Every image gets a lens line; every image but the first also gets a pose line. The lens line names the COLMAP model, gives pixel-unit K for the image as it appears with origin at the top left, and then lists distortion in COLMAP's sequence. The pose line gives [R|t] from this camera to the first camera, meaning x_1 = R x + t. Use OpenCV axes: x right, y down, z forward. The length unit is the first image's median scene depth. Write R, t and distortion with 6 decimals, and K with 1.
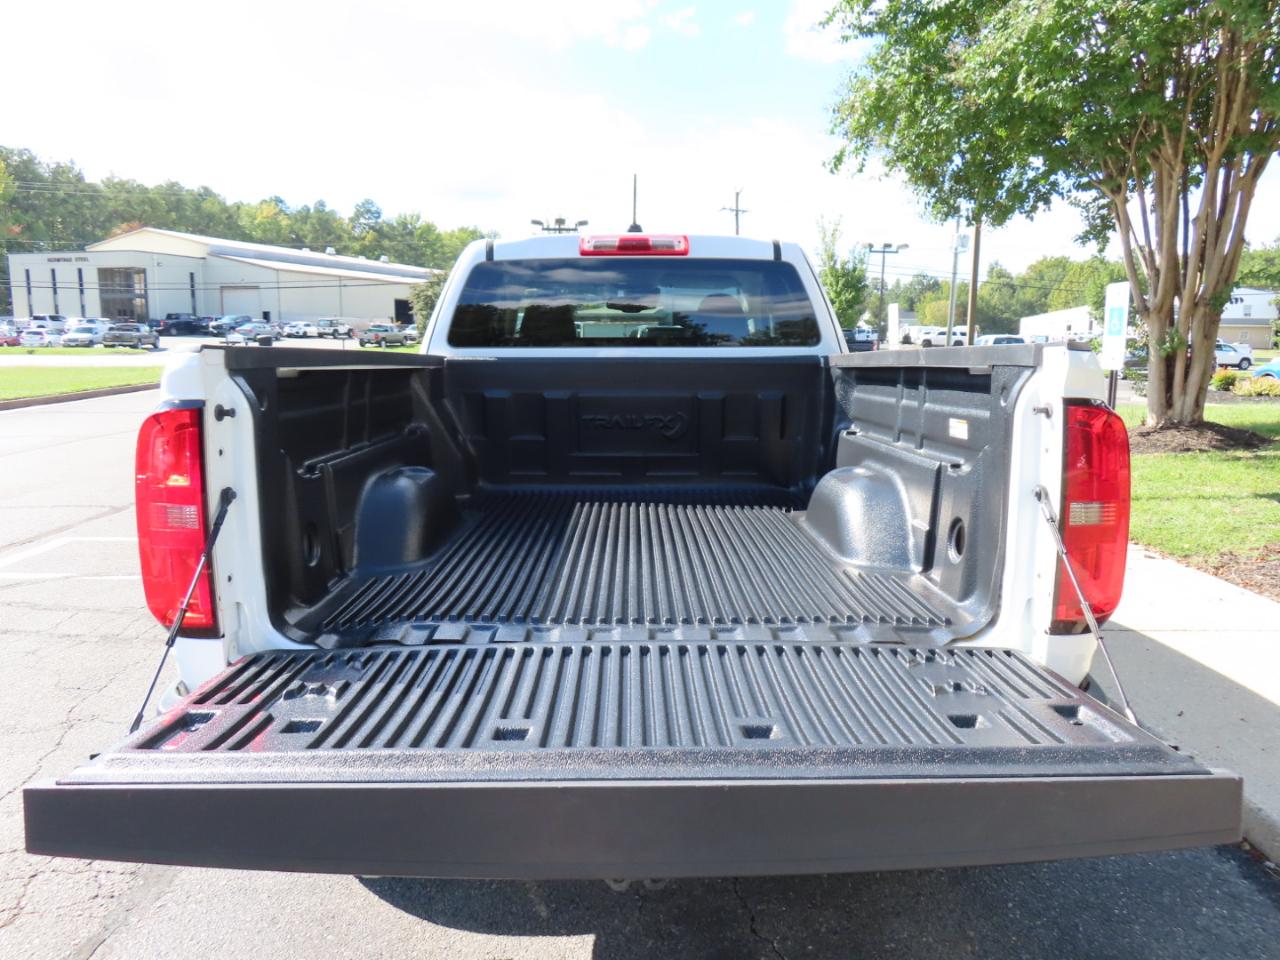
lens RADIAL K [[916.8, 0, 643.5], [0, 916.8, 485.4], [0, 0, 1]] dist [-0.010365, 0.004867]
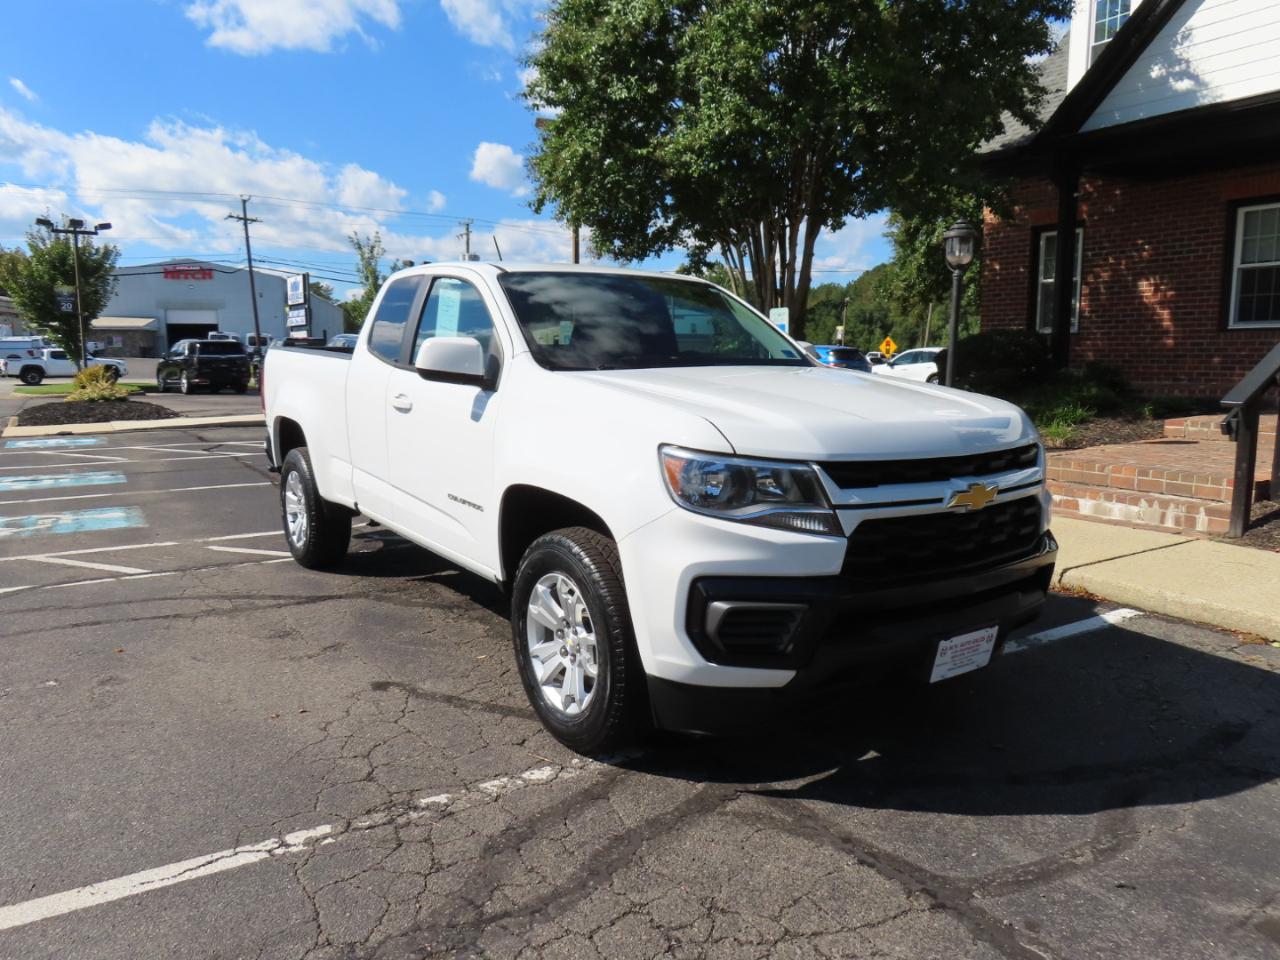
lens RADIAL K [[916.8, 0, 643.5], [0, 916.8, 485.4], [0, 0, 1]] dist [-0.010365, 0.004867]
pose [[0.859415, -0.081282, 0.504777, -0.143661], [0.089299, 0.995970, 0.008339, 0.010348], [-0.503420, 0.037909, 0.863210, -0.052131]]
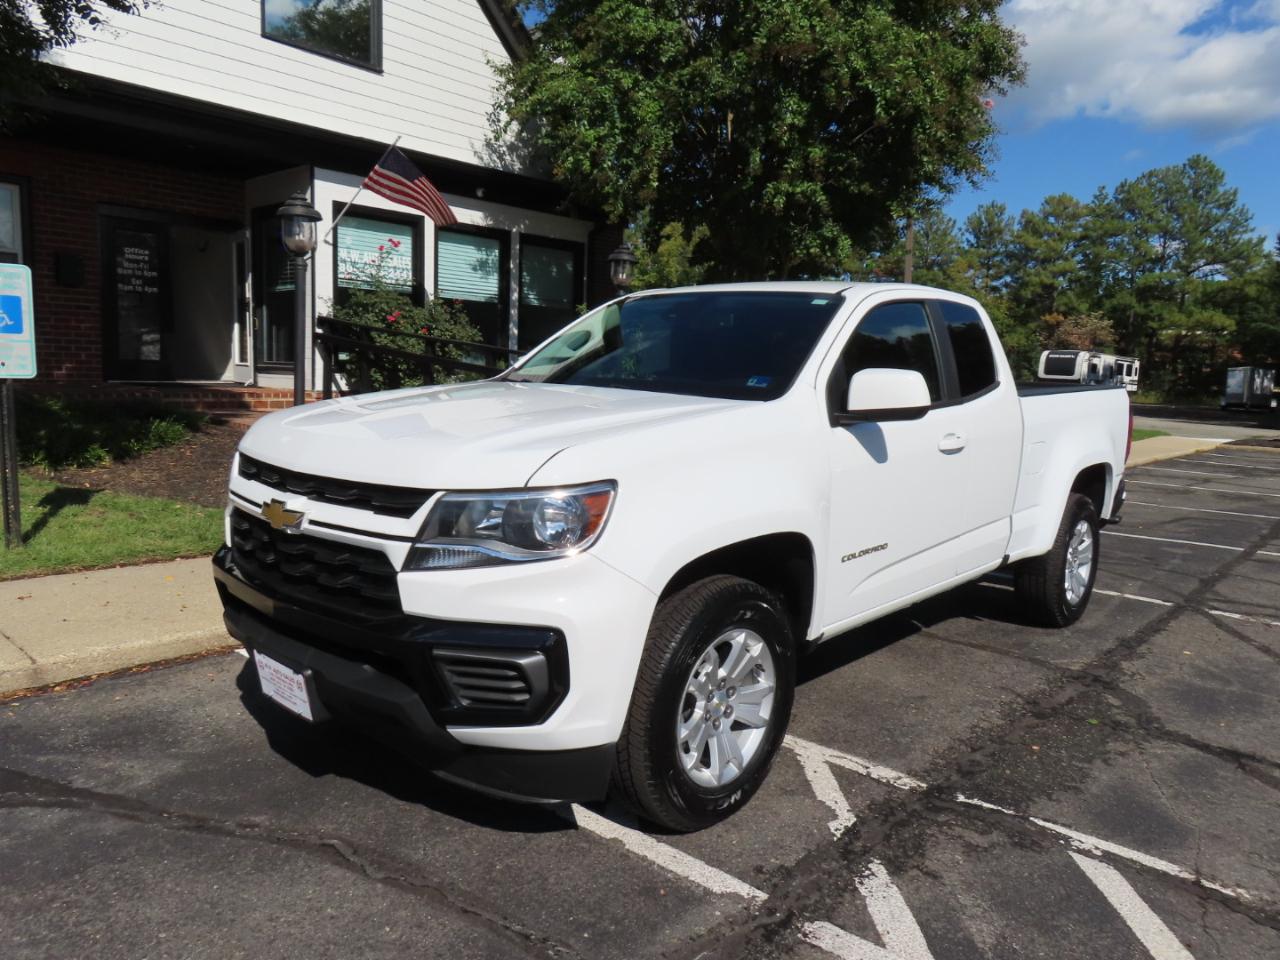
lens RADIAL K [[915.5, 0, 641.9], [0, 915.5, 484.4], [0, 0, 1]] dist [-0.008677, 0.002848]
pose [[-0.732915, -0.117353, 0.670122, -0.125464], [0.067180, 0.967712, 0.242943, -0.062404], [-0.676995, 0.223075, -0.701366, 0.391595]]
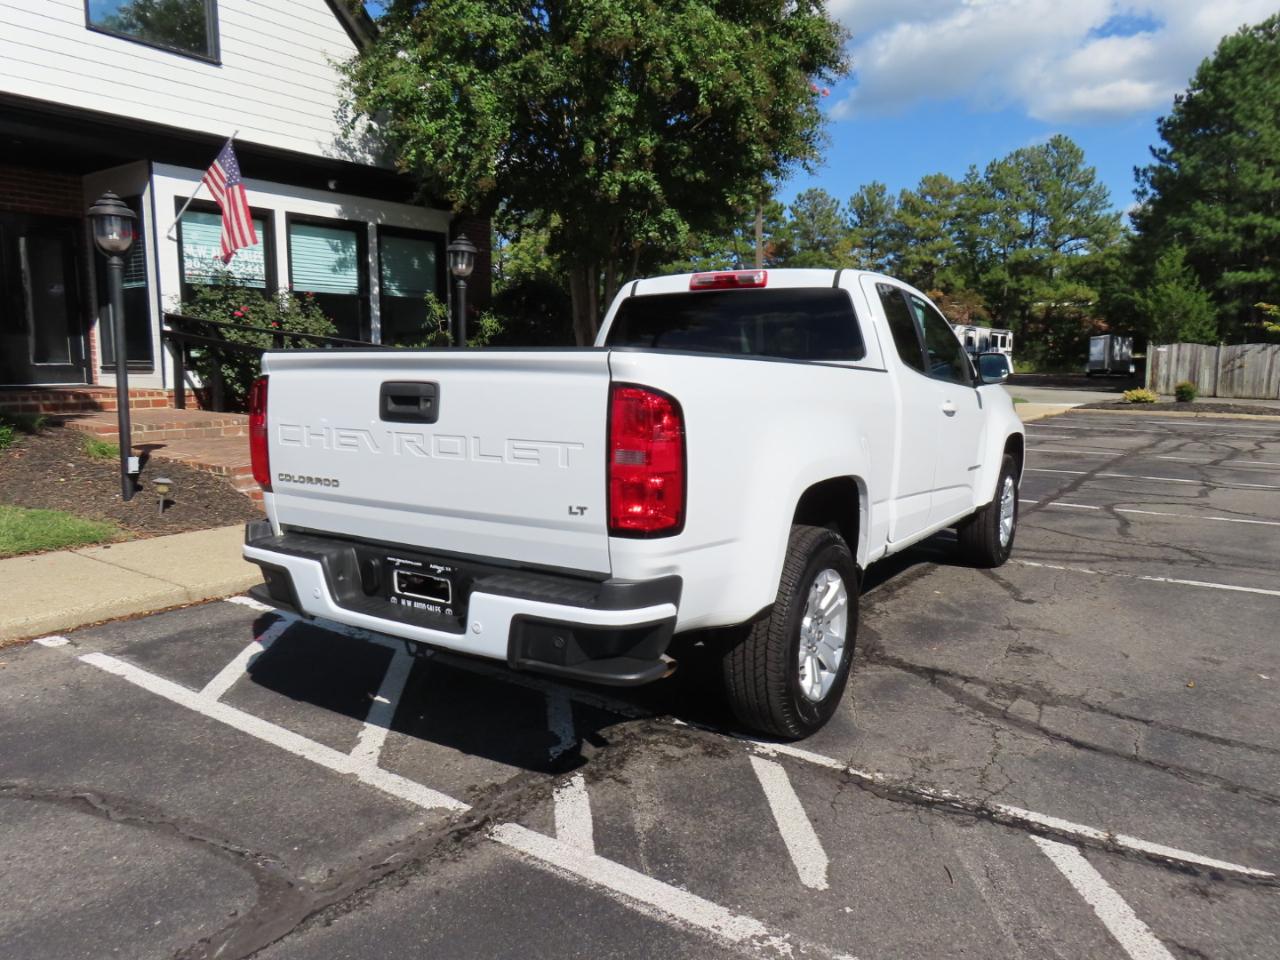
lens RADIAL K [[915.5, 0, 641.9], [0, 915.5, 484.4], [0, 0, 1]] dist [-0.008677, 0.002848]
pose [[-0.799585, -0.092032, 0.593460, -0.161976], [0.086488, 0.960240, 0.265440, -0.061802], [-0.594293, 0.263569, -0.759834, 0.385704]]
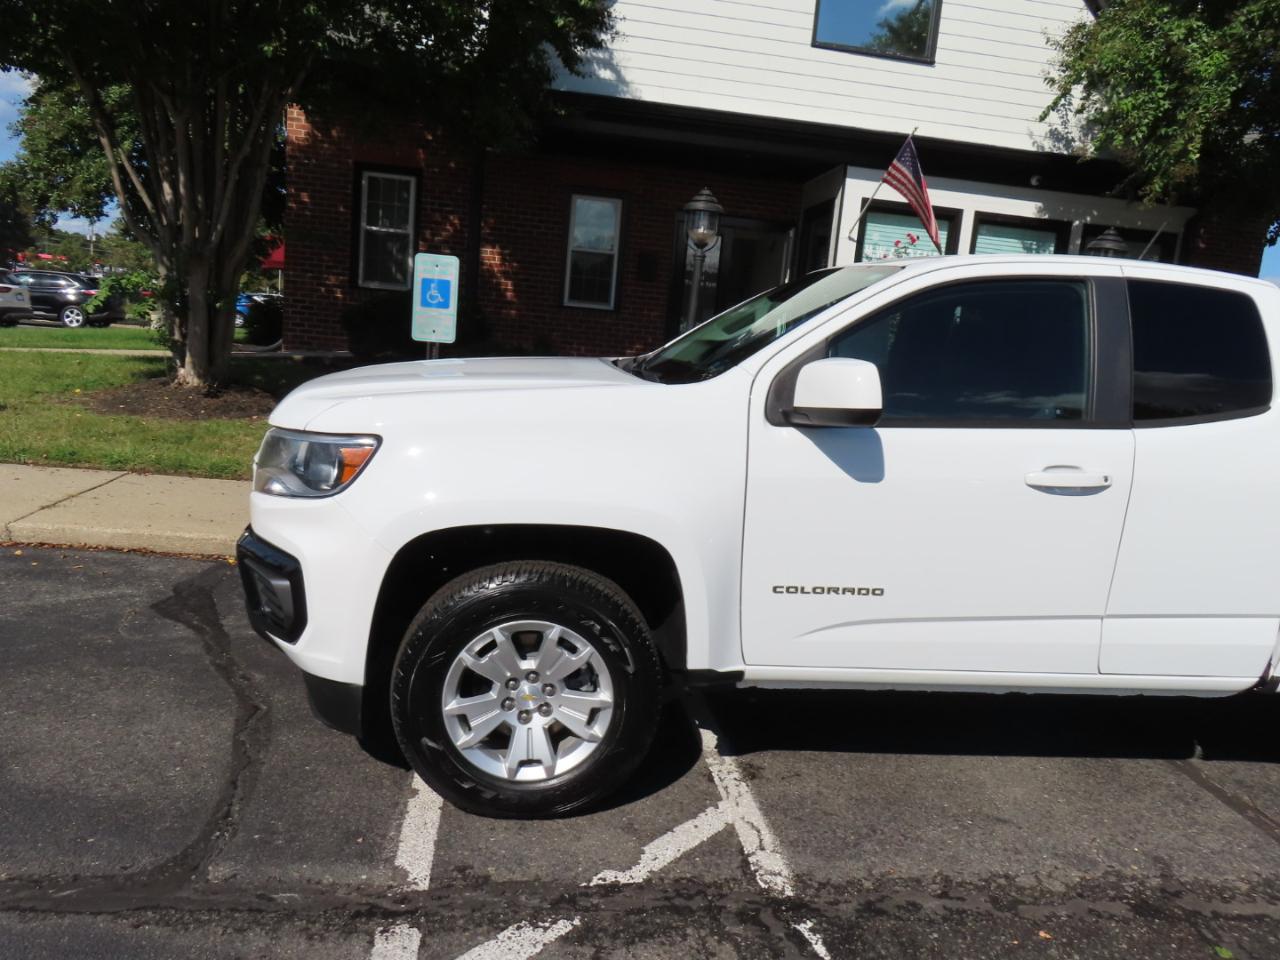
lens RADIAL K [[915.5, 0, 641.9], [0, 915.5, 484.4], [0, 0, 1]] dist [-0.008677, 0.002848]
pose [[-0.103927, -0.182218, 0.977750, -0.167801], [0.065150, 0.979715, 0.189509, -0.049092], [-0.992449, 0.083395, -0.089947, 0.288669]]
